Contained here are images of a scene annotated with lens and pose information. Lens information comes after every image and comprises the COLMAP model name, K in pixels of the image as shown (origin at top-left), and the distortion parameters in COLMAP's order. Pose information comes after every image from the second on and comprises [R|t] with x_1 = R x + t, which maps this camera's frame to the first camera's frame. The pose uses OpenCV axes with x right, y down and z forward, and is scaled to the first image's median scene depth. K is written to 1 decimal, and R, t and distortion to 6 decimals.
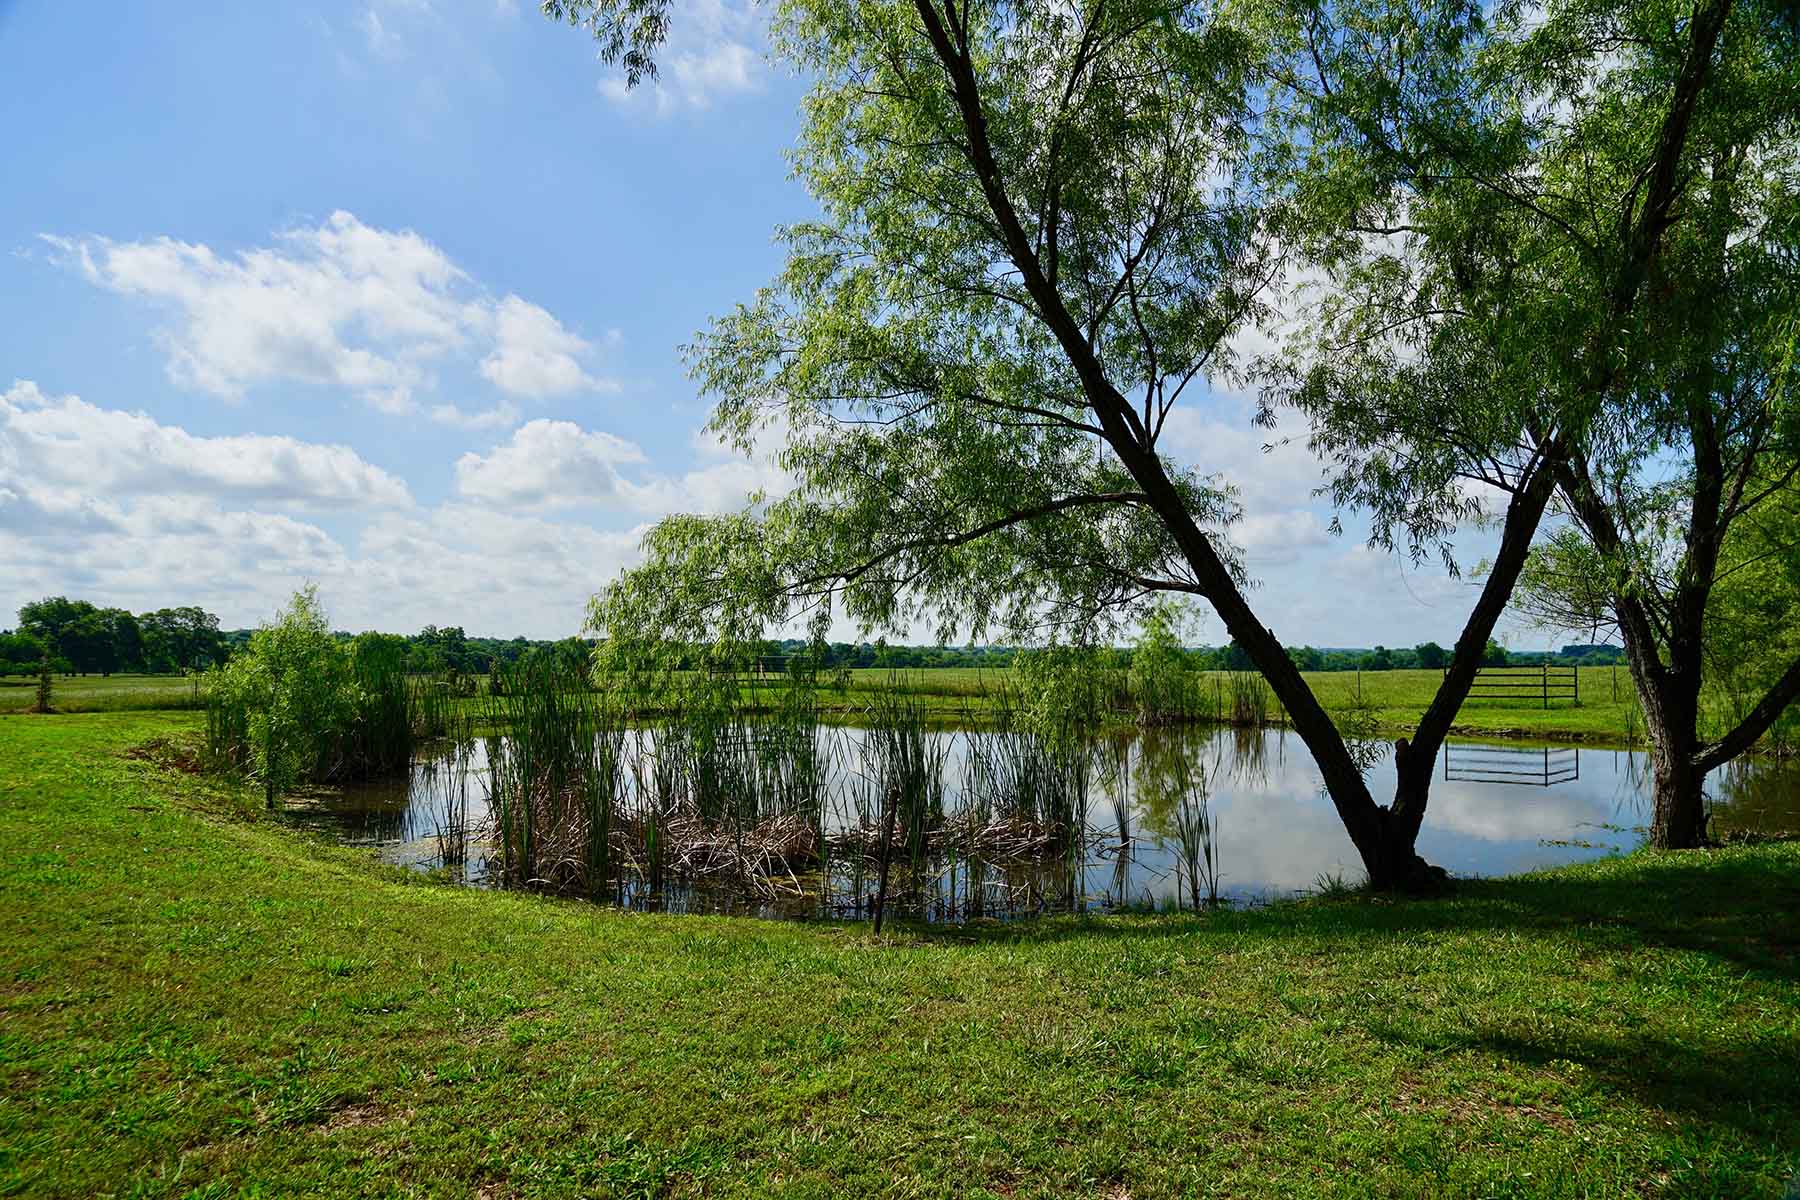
lens RADIAL K [[1259.7, 0, 899.4], [0, 1259.7, 611.9], [0, 0, 1]] dist [-0.004151, 0.000242]
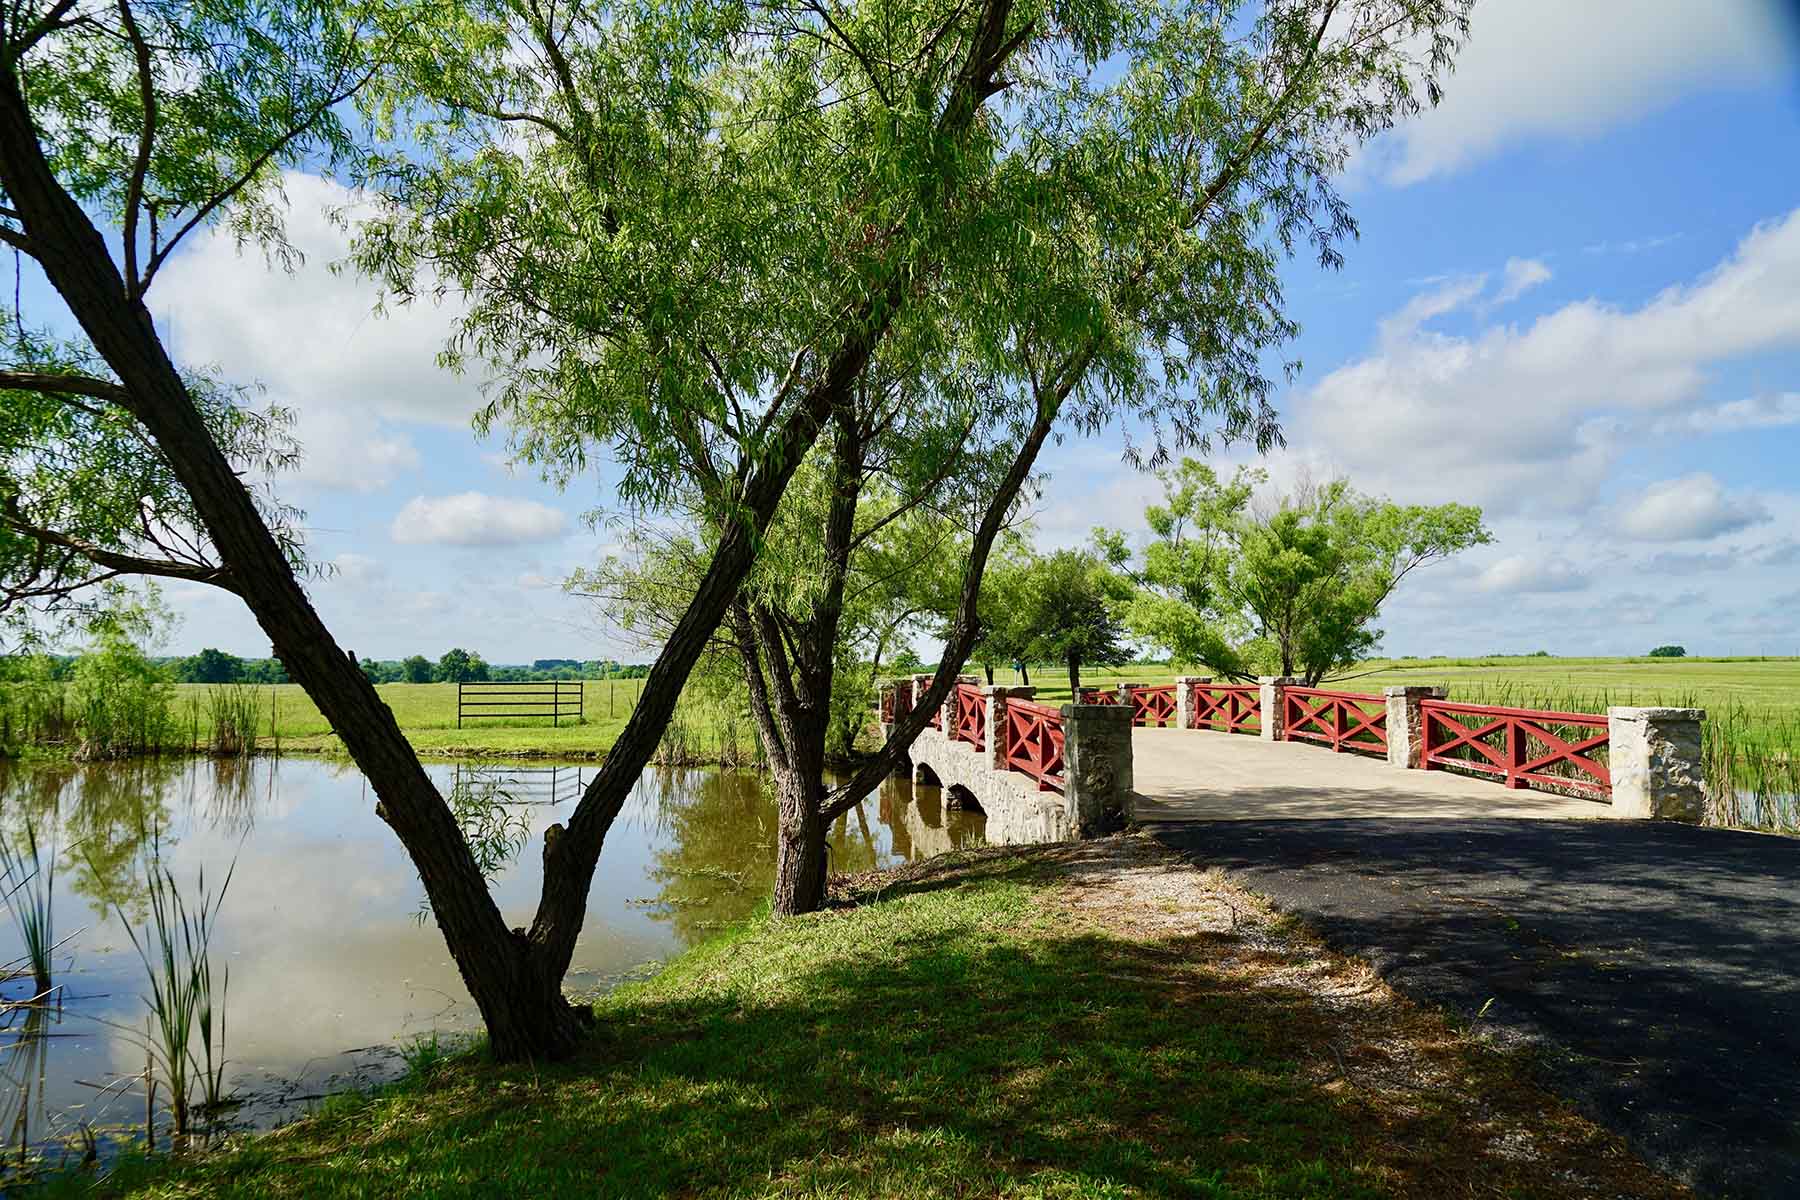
lens RADIAL K [[1259.7, 0, 899.4], [0, 1259.7, 611.9], [0, 0, 1]] dist [-0.004151, 0.000242]
pose [[0.722352, 0.041466, 0.690281, 0.018855], [-0.034524, 0.999118, -0.023890, 0.000209], [-0.690663, -0.006574, 0.723147, 0.101926]]
